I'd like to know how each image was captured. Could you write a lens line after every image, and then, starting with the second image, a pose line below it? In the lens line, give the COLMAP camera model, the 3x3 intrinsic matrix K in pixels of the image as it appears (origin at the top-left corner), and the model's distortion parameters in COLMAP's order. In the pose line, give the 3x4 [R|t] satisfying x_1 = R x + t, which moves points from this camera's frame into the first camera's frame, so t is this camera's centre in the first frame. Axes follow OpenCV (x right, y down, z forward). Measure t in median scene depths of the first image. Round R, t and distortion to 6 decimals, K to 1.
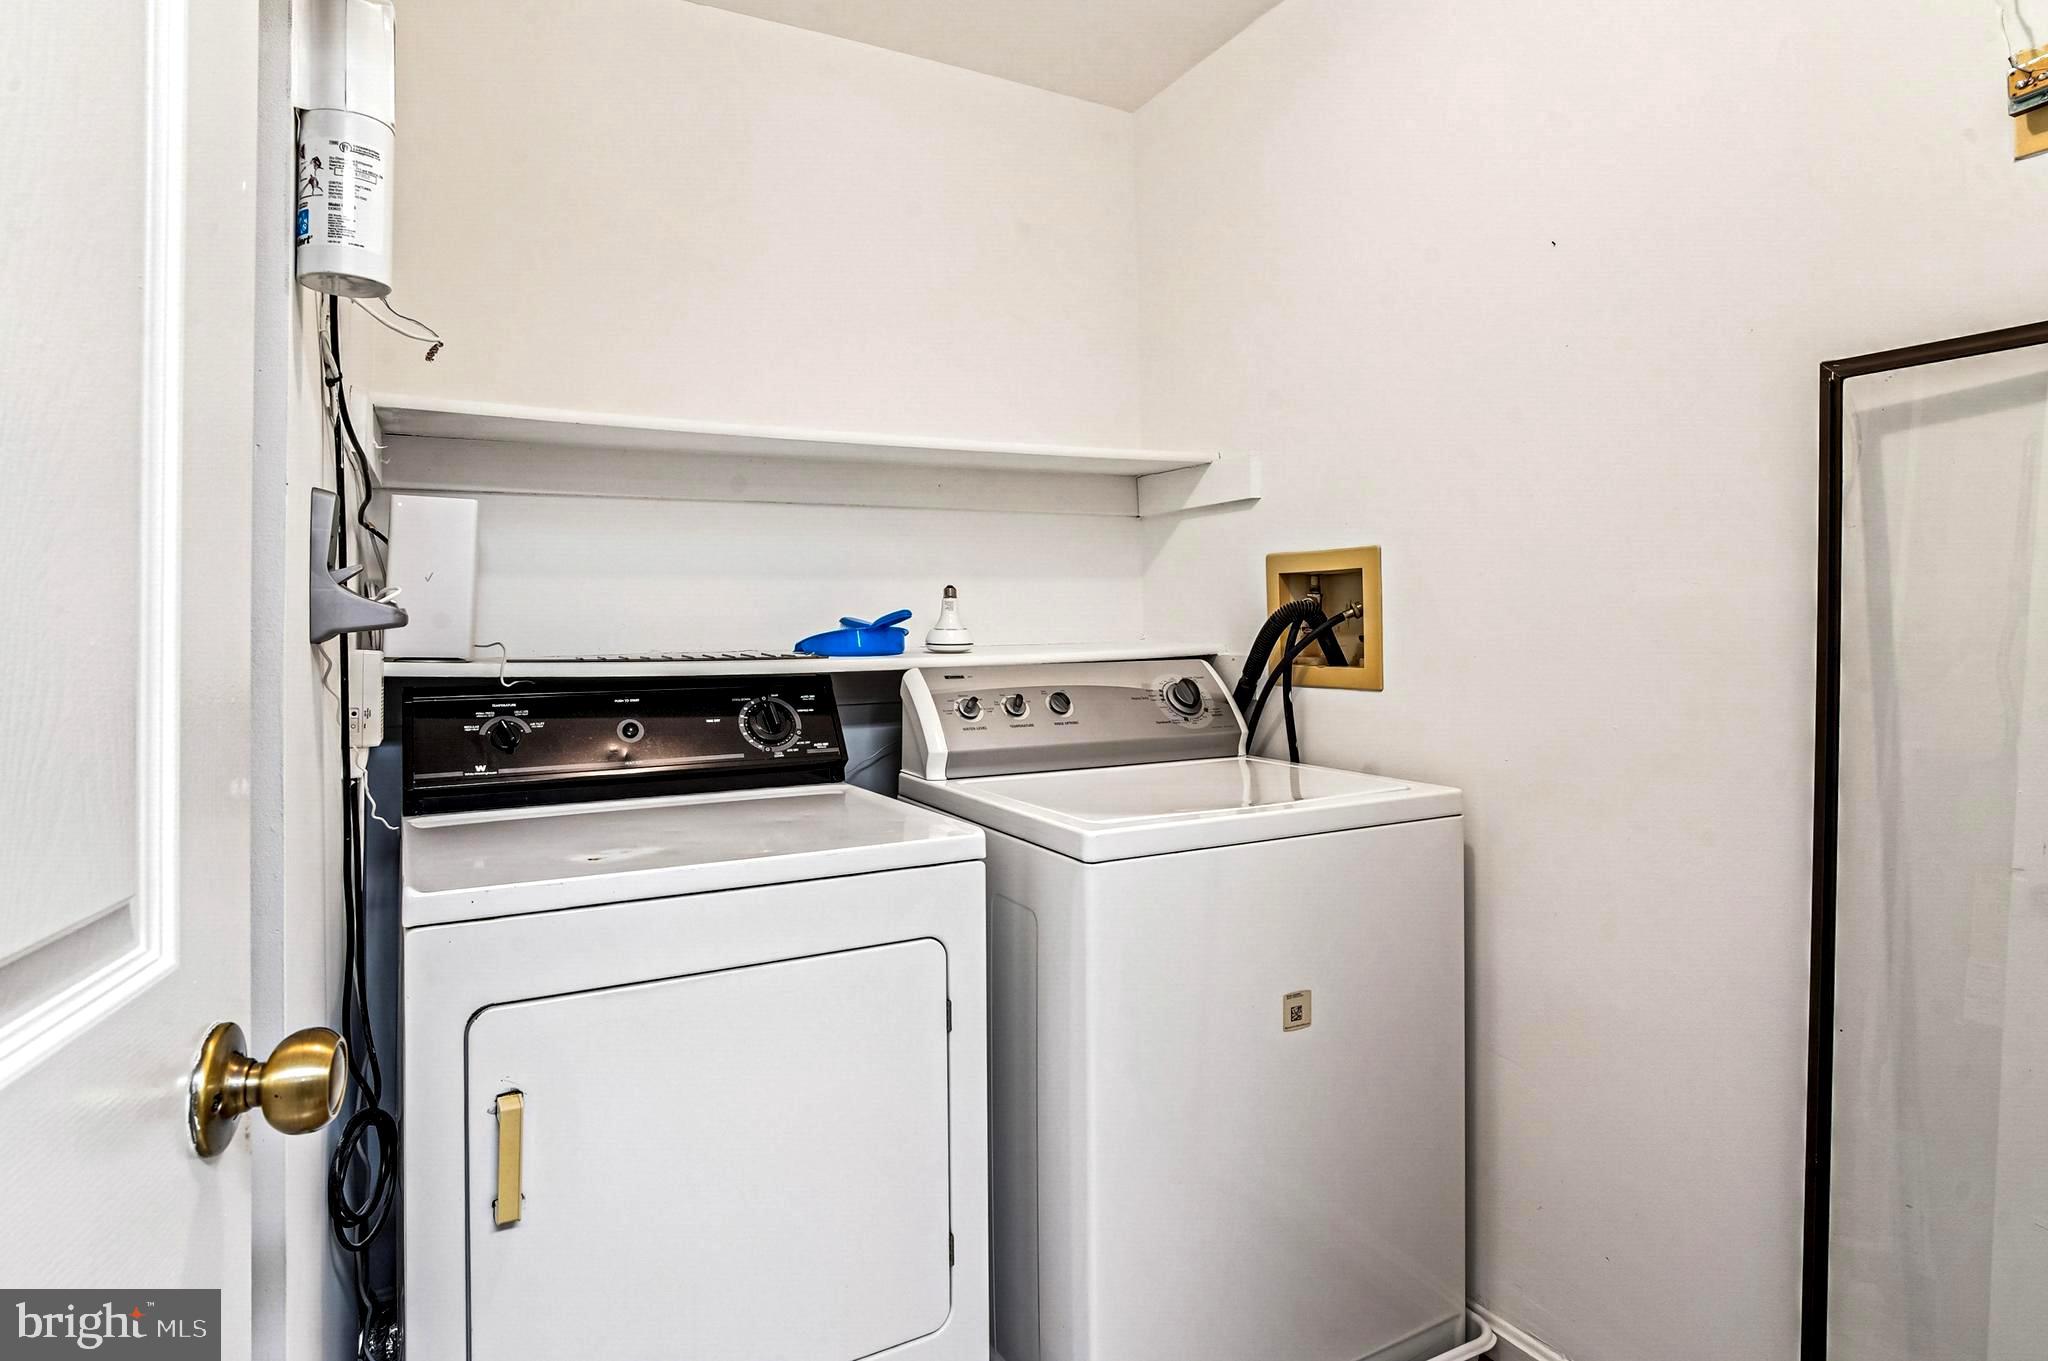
lens RADIAL K [[1116.5, 0, 1012.8], [0, 1116.5, 616.1], [0, 0, 1]] dist [-0.041977, 0.020356]
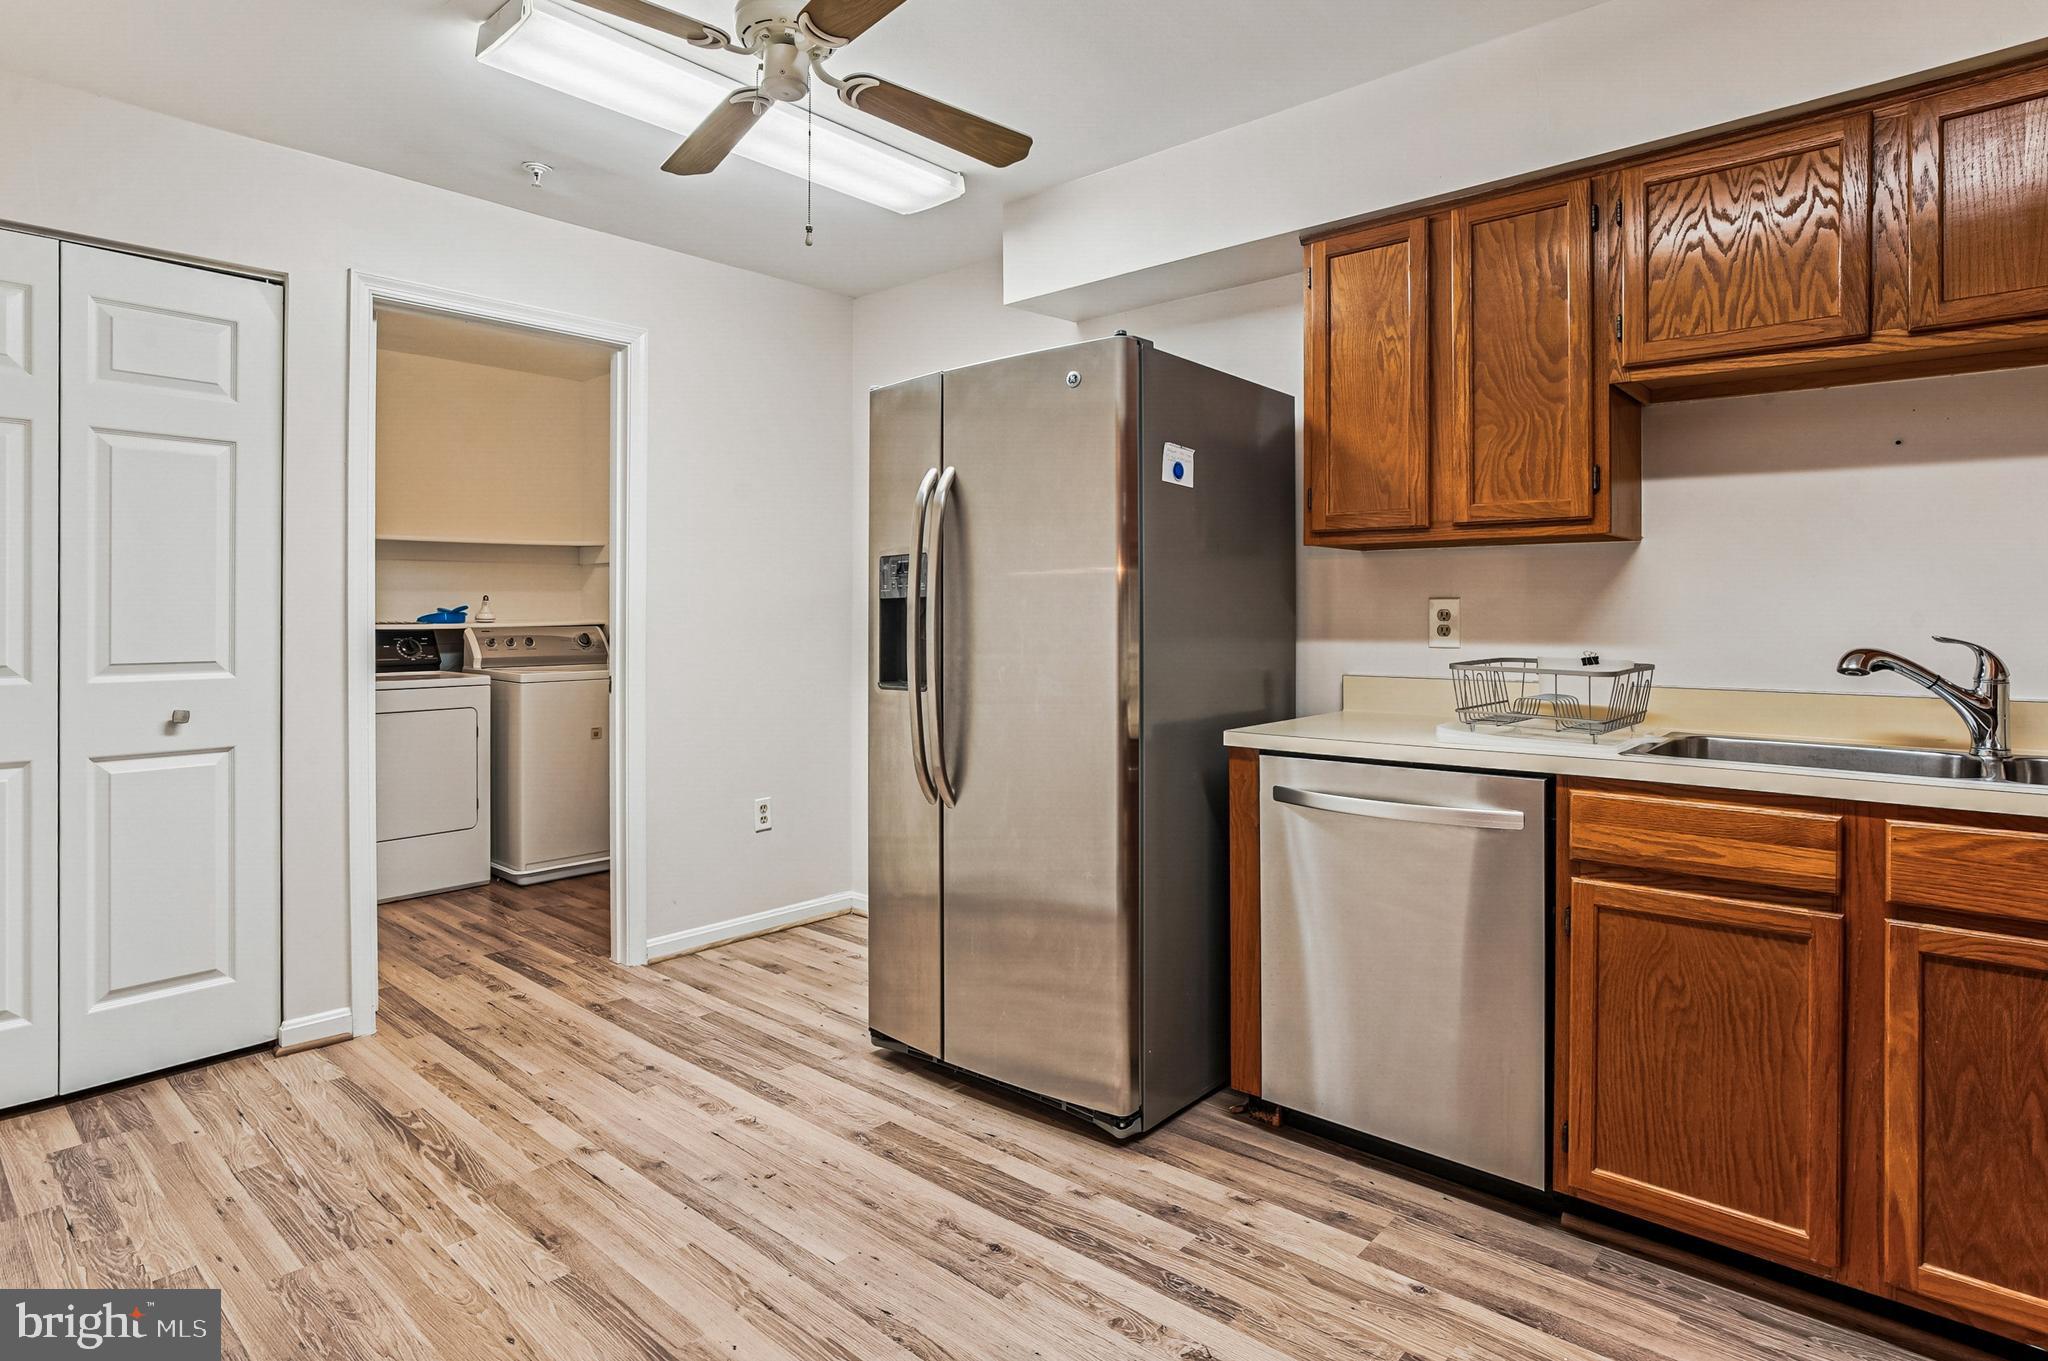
lens RADIAL K [[1116.5, 0, 1012.8], [0, 1116.5, 616.1], [0, 0, 1]] dist [-0.041977, 0.020356]
pose [[0.938258, 0.009754, 0.345799, 0.219565], [-0.016160, 0.999747, 0.015646, -0.044000], [-0.345559, -0.020268, 0.938178, -1.957212]]
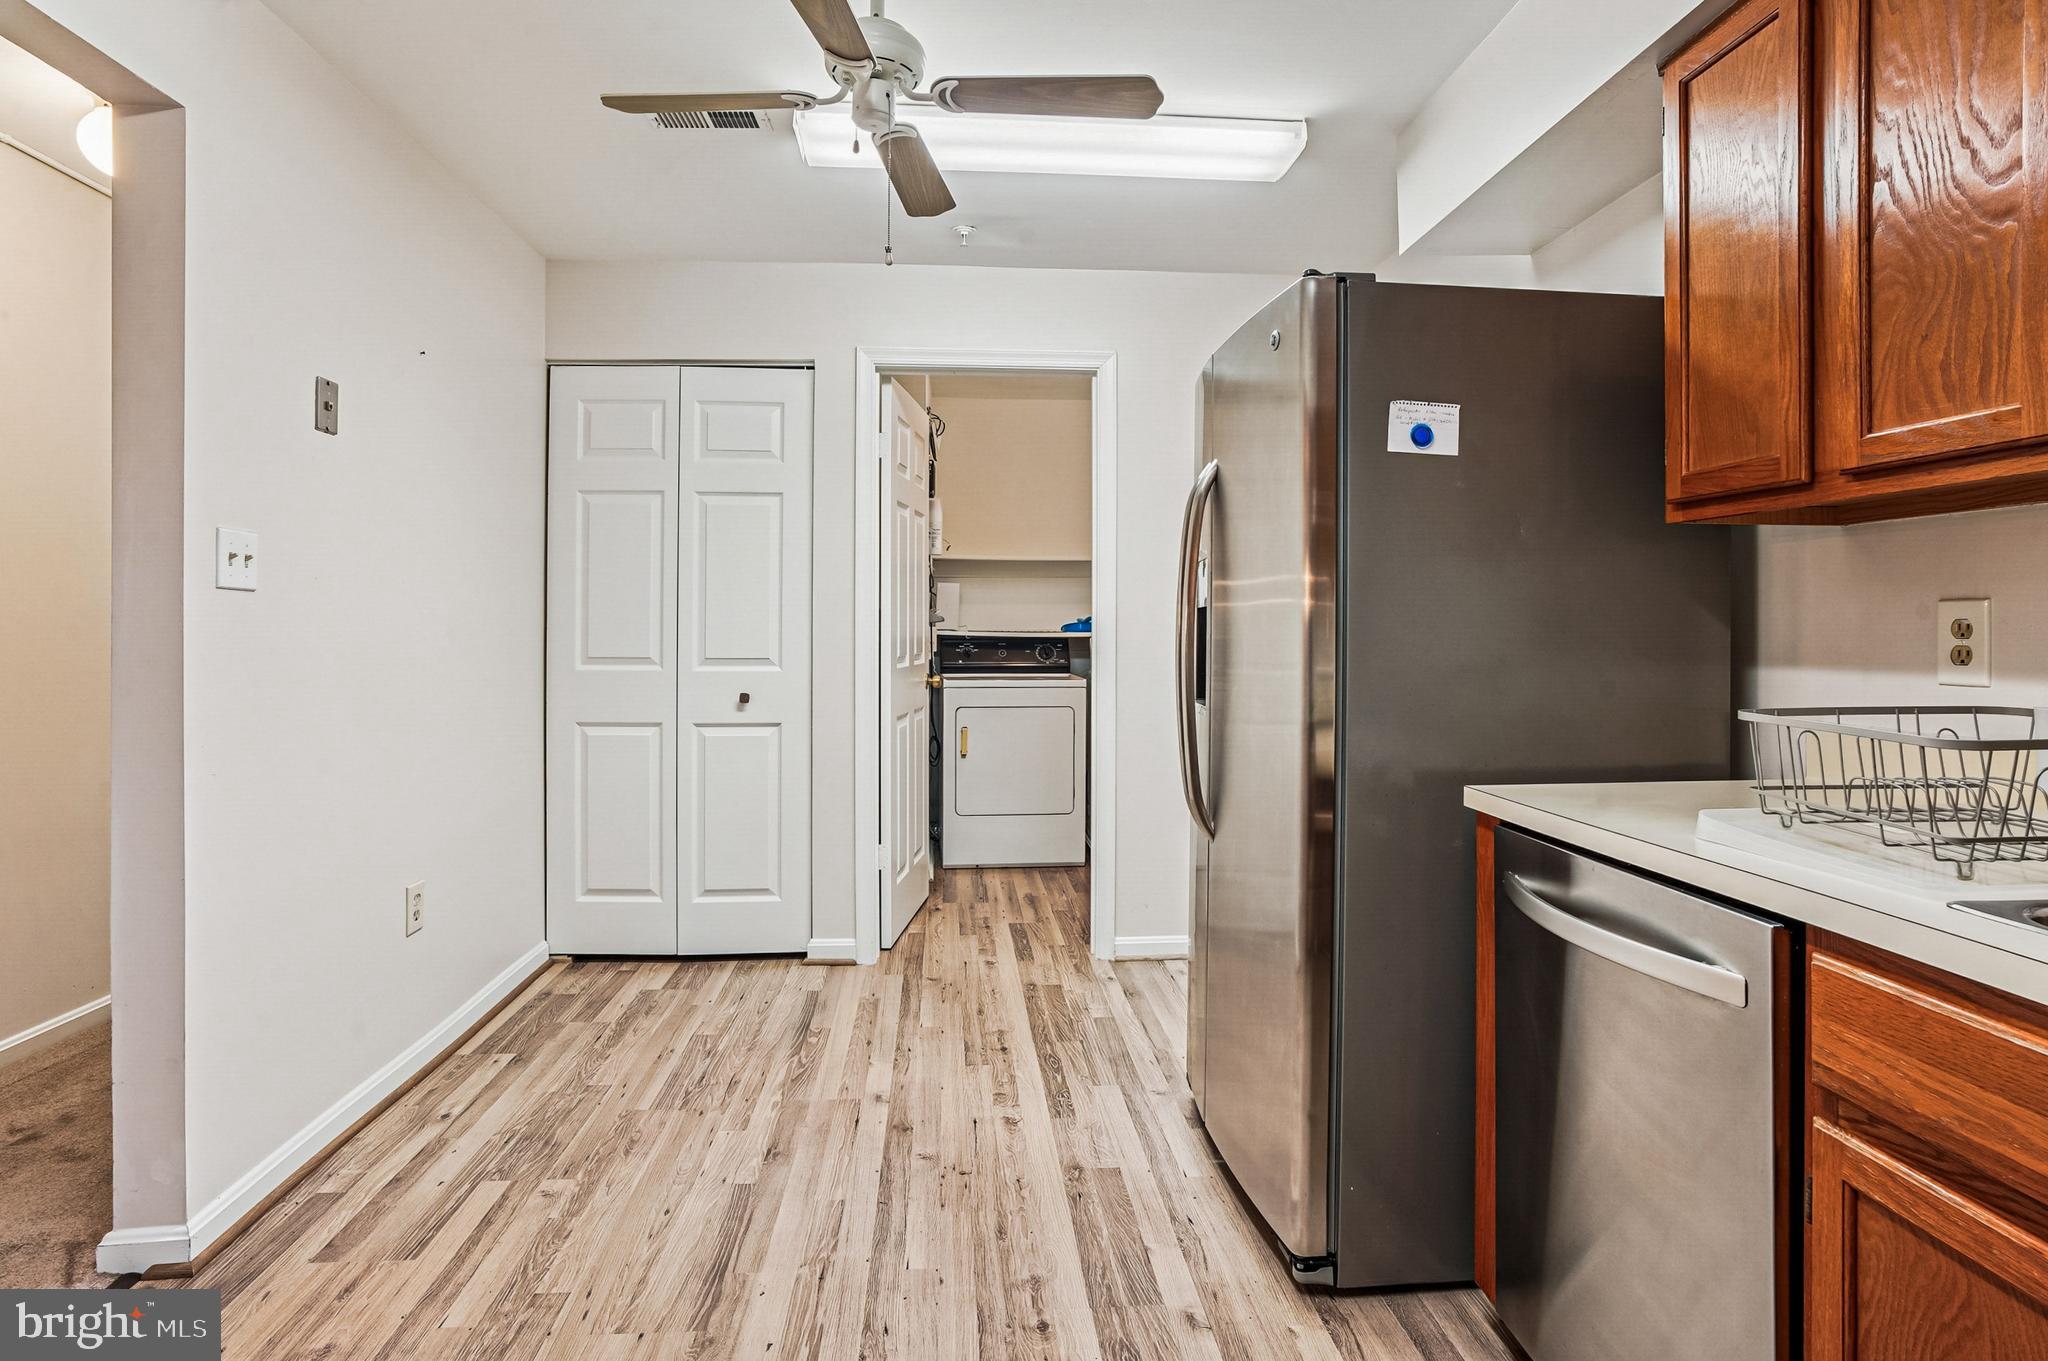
lens RADIAL K [[1113.0, 0, 1012.5], [0, 1113.0, 622.1], [0, 0, 1]] dist [-0.036979, 0.022320]
pose [[0.908615, 0.012654, -0.417444, 0.977505], [-0.004852, 0.999793, 0.019745, -0.049825], [0.417607, -0.015915, 0.908488, -1.830518]]
